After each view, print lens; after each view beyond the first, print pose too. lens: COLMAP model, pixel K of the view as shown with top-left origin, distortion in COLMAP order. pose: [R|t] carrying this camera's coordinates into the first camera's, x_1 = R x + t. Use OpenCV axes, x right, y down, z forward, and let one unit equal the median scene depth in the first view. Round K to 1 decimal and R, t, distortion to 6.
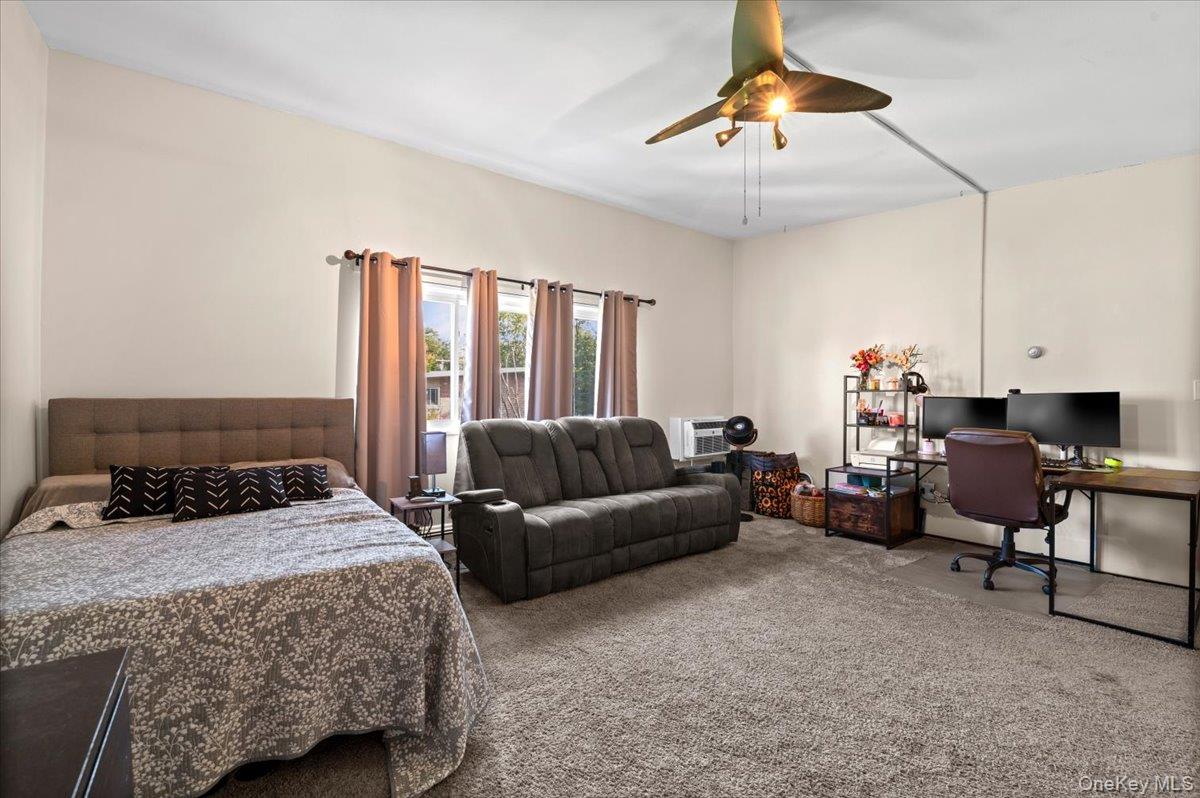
lens RADIAL K [[525.6, 0, 597.1], [0, 525.6, 400.0], [0, 0, 1]] dist [-0.011333, -0.004557]
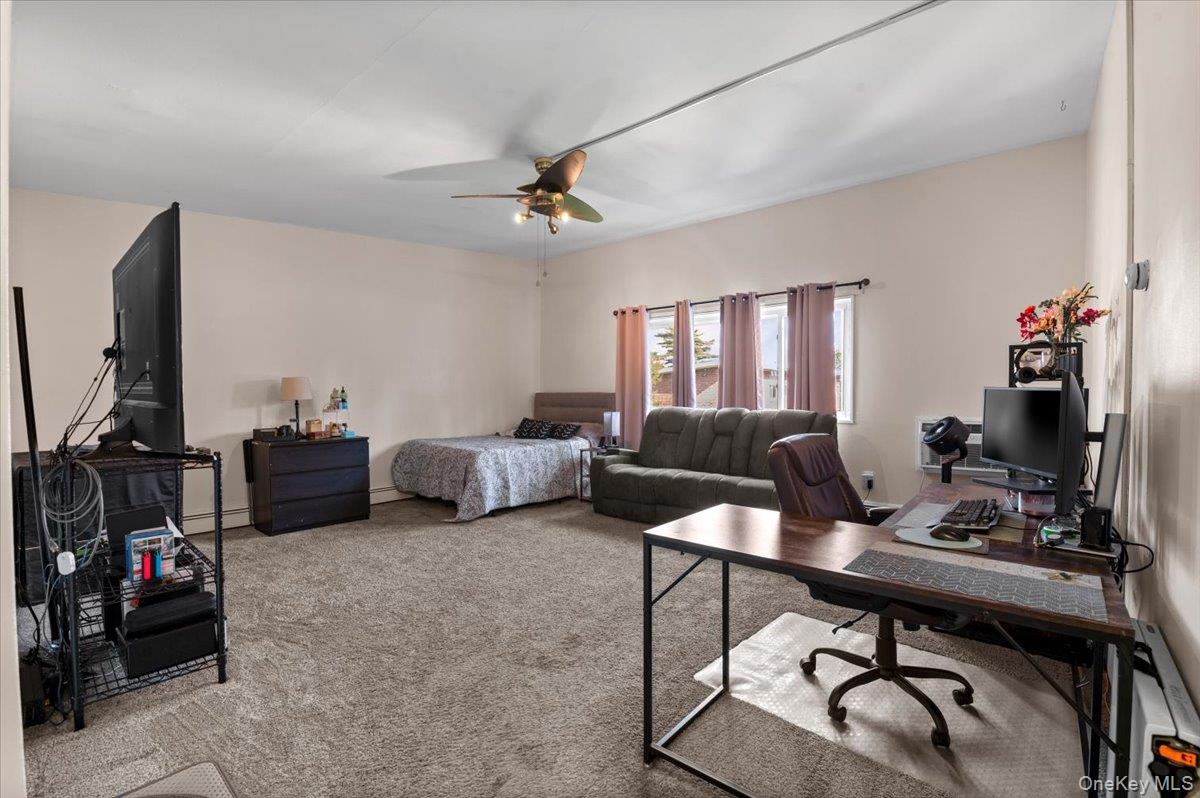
lens RADIAL K [[525.6, 0, 597.1], [0, 525.6, 400.0], [0, 0, 1]] dist [-0.011333, -0.004557]
pose [[0.220375, 0.009625, -0.975368, 1.009763], [0.000091, 0.999951, 0.009888, 0.003933], [0.975415, -0.002268, 0.220363, 0.429566]]
